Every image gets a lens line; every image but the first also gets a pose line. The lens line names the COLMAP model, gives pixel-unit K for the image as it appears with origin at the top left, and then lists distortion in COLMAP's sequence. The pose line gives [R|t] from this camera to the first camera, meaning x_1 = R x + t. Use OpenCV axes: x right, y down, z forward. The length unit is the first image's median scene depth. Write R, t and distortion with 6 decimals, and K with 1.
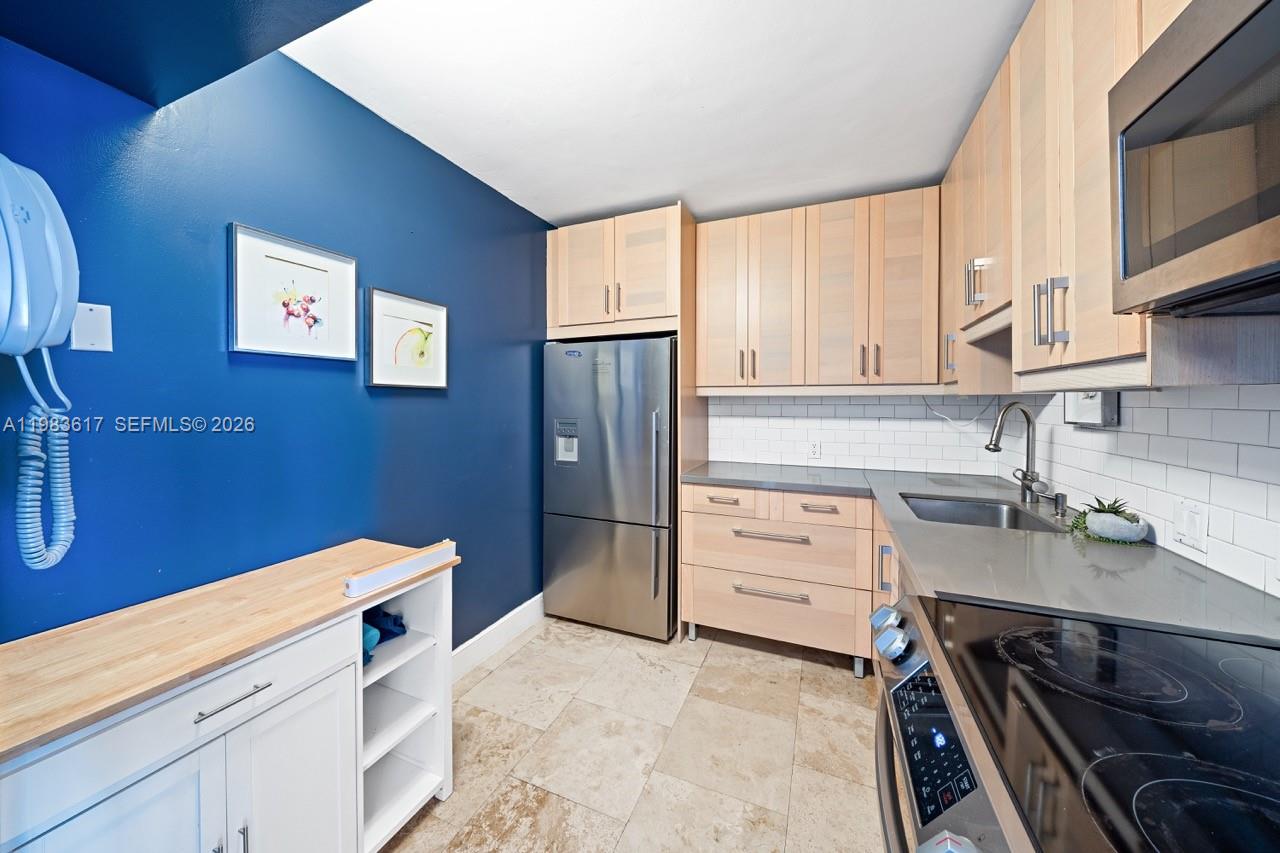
lens RADIAL K [[449.8, 0, 616.1], [0, 449.8, 408.4], [0, 0, 1]] dist [-0.001868, -0.000270]
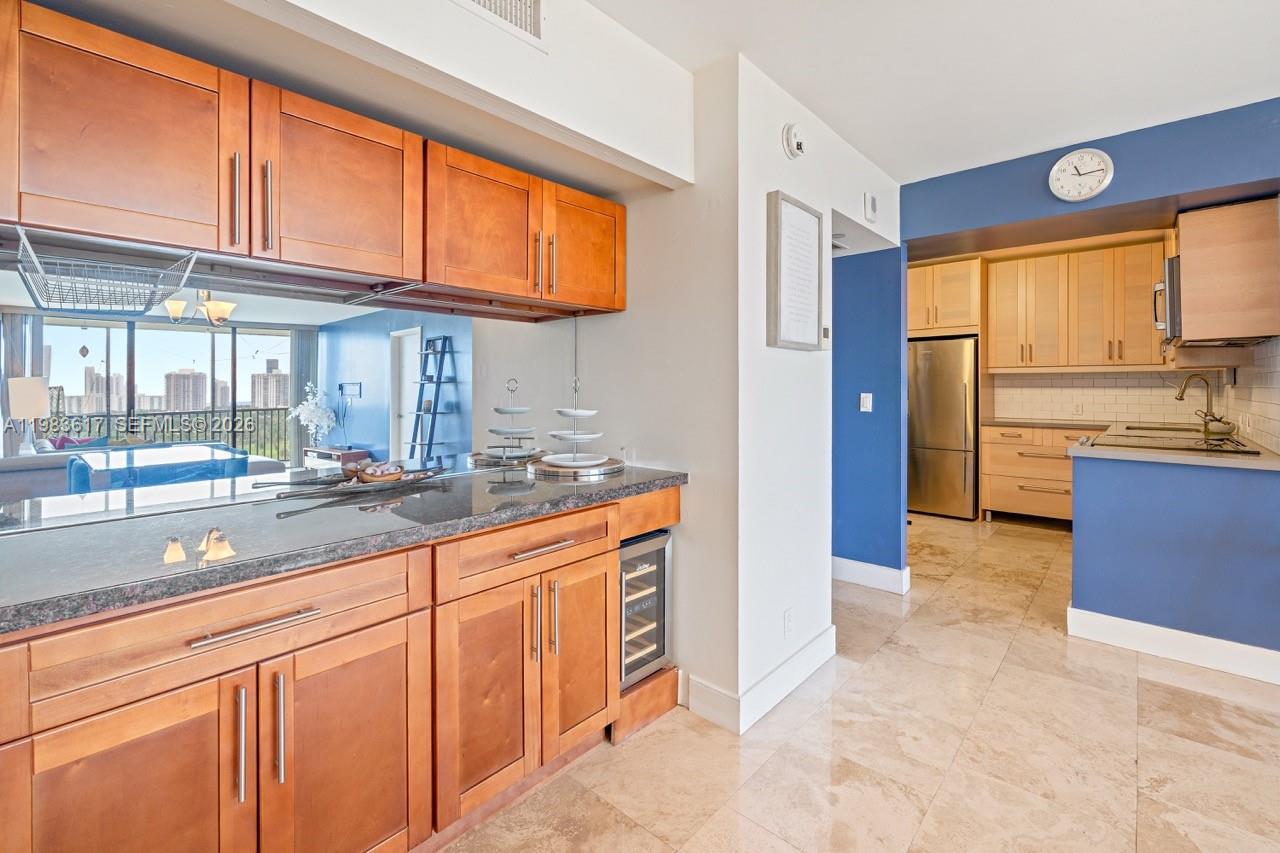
lens RADIAL K [[559.7, 0, 644.2], [0, 559.7, 388.1], [0, 0, 1]] dist [-0.001688, 0.000015]
pose [[0.959665, -0.001051, -0.281143, -0.475070], [-0.001881, 0.999947, -0.010158, 0.051656], [0.281139, 0.010277, 0.959612, -1.353089]]
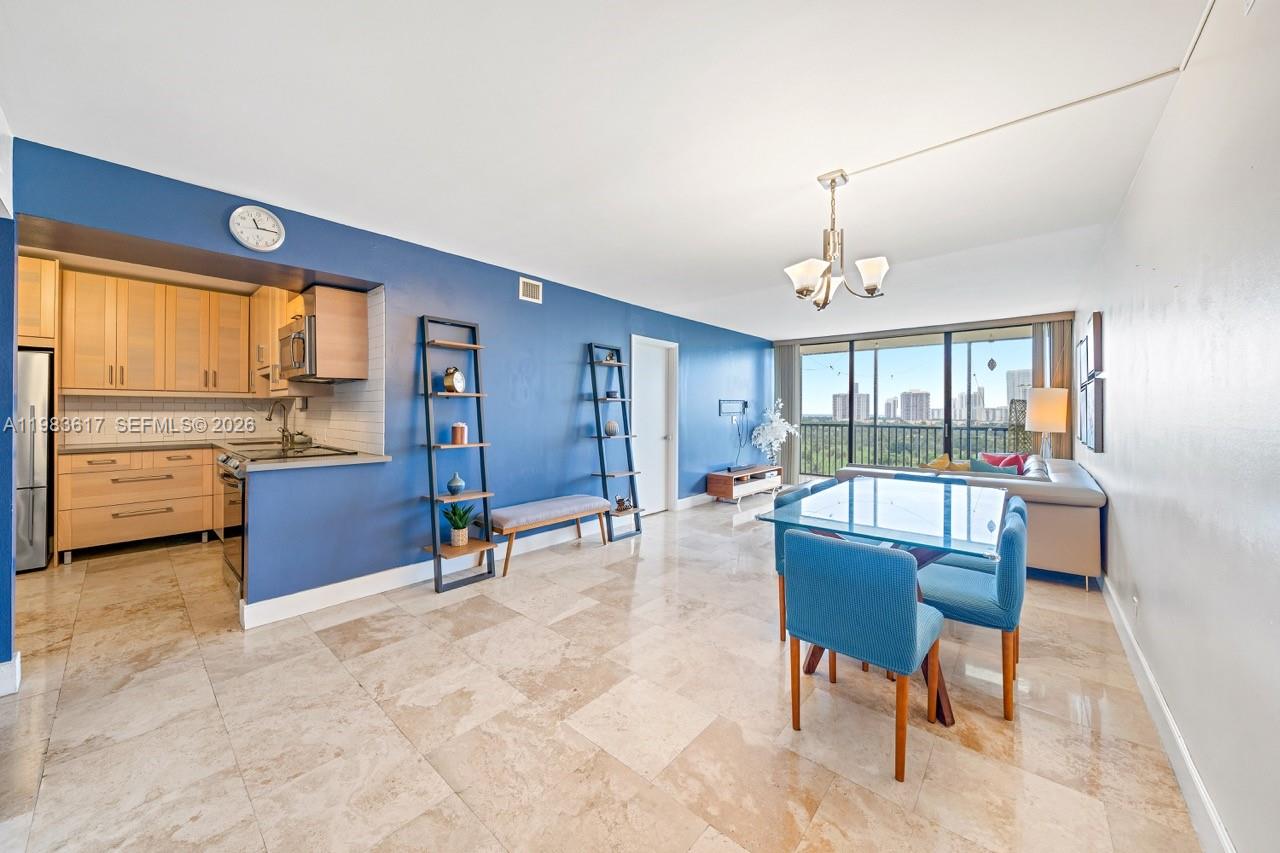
lens RADIAL K [[449.8, 0, 616.1], [0, 449.8, 408.4], [0, 0, 1]] dist [-0.001868, -0.000270]
pose [[0.293980, 0.004876, 0.955799, -0.706769], [0.010065, 0.999916, -0.008197, 0.048361], [-0.955759, 0.012030, 0.293906, -1.135572]]
